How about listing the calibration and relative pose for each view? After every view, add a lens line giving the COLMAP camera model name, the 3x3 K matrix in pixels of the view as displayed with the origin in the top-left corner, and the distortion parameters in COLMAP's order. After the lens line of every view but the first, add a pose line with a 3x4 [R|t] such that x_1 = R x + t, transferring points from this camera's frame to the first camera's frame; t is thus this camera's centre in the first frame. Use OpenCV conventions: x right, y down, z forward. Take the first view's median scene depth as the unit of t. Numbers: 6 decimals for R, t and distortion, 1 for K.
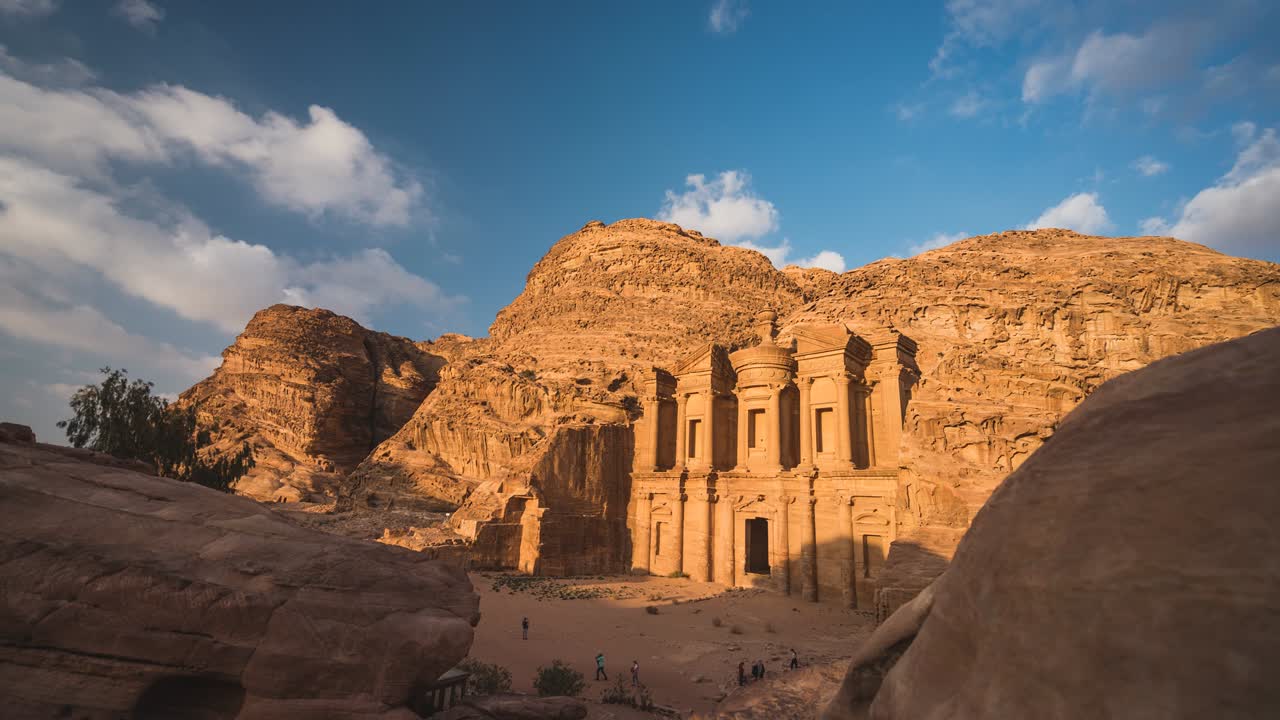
lens RADIAL K [[607.5, 0, 640.0], [0, 607.5, 360.0], [0, 0, 1]] dist [0.017601, 0.000003]
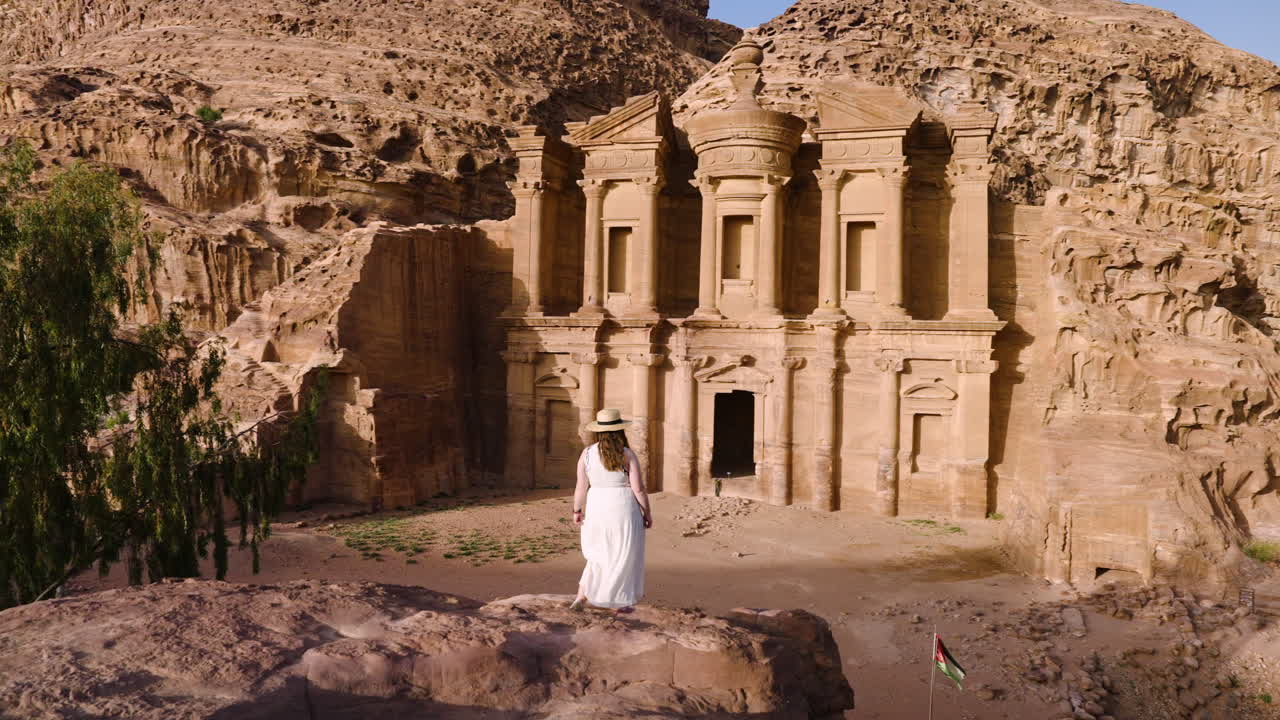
lens RADIAL K [[926.4, 0, 640.0], [0, 926.4, 360.0], [0, 0, 1]] dist [-0.067648, 0.009815]
pose [[0.902074, -0.030220, 0.430523, -0.279485], [-0.085797, 0.965079, 0.247512, 0.000591], [-0.422968, -0.260211, 0.867979, 0.203125]]
